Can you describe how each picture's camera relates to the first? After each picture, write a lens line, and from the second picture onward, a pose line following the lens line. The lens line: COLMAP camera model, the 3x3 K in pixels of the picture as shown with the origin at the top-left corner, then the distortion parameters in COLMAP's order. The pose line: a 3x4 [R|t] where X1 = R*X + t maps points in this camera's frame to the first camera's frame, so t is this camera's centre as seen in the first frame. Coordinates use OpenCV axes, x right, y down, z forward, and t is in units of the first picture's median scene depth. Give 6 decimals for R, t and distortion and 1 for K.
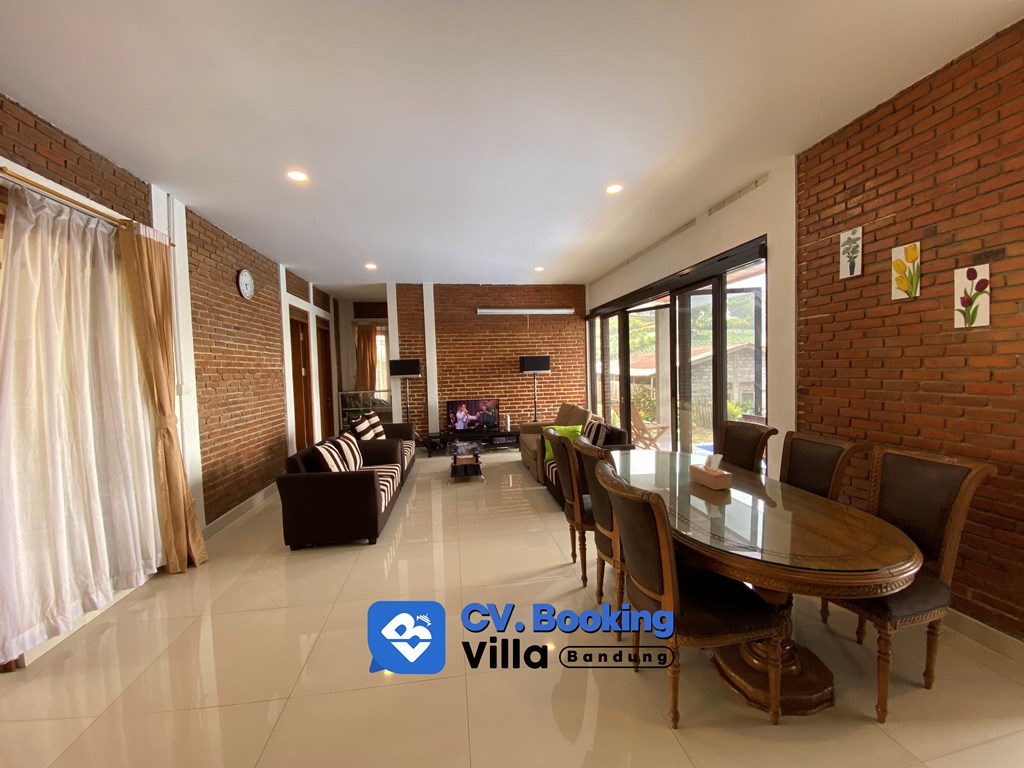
lens RADIAL K [[410.0, 0, 512.0], [0, 410.0, 384.0], [0, 0, 1]] dist [0.000346, -0.000012]
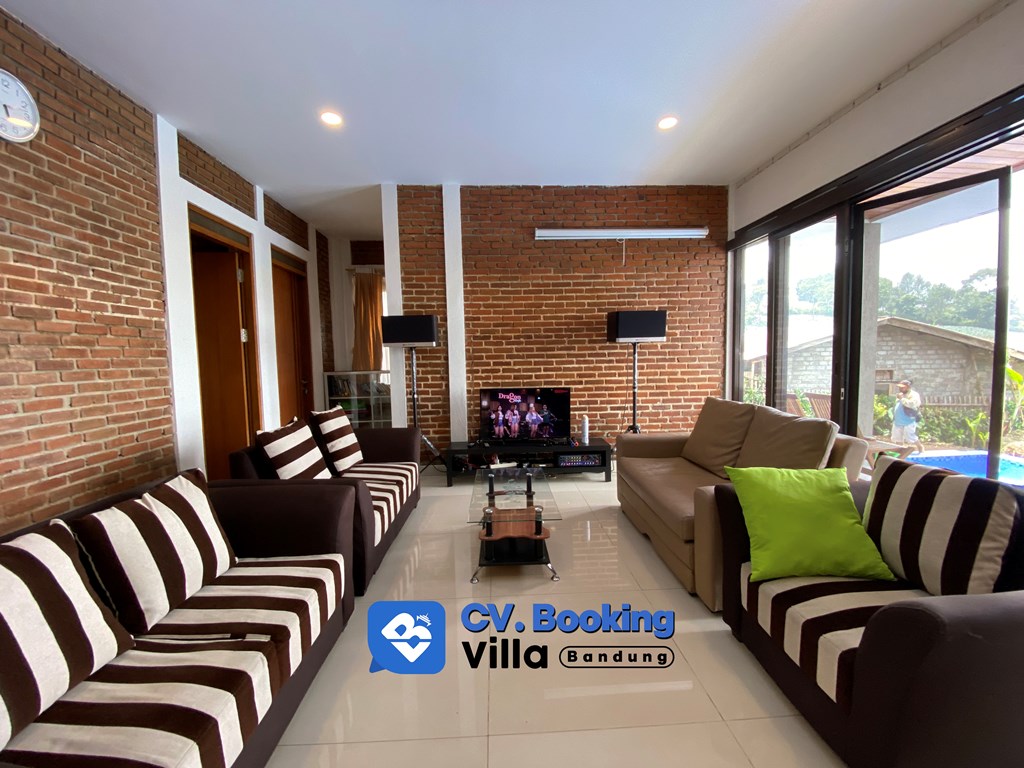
lens RADIAL K [[410.0, 0, 512.0], [0, 410.0, 384.0], [0, 0, 1]] dist [0.000346, -0.000012]
pose [[0.994087, 0.018651, -0.106973, -0.051828], [-0.015346, 0.999382, 0.031636, 0.015224], [0.107497, -0.029807, 0.993759, 0.422379]]
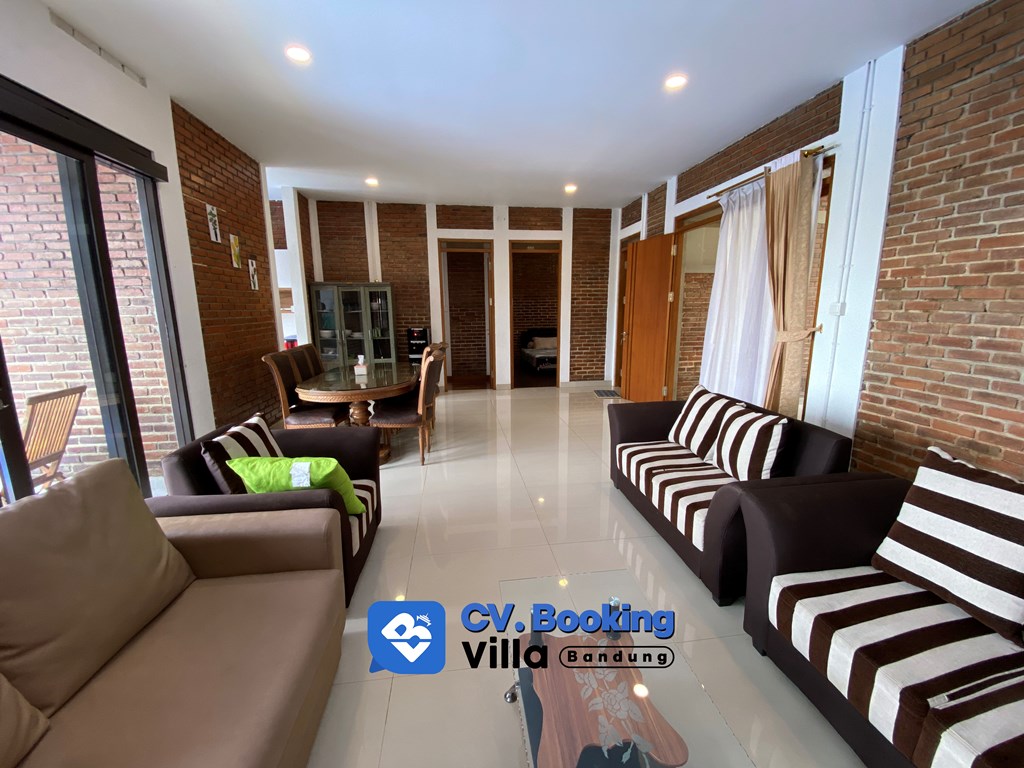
lens RADIAL K [[410.0, 0, 512.0], [0, 410.0, 384.0], [0, 0, 1]] dist [0.000346, -0.000012]
pose [[-0.999328, 0.035949, 0.007195, -0.059661], [0.036651, 0.974842, 0.219865, -0.024283], [0.000890, 0.219981, -0.975504, 0.949291]]
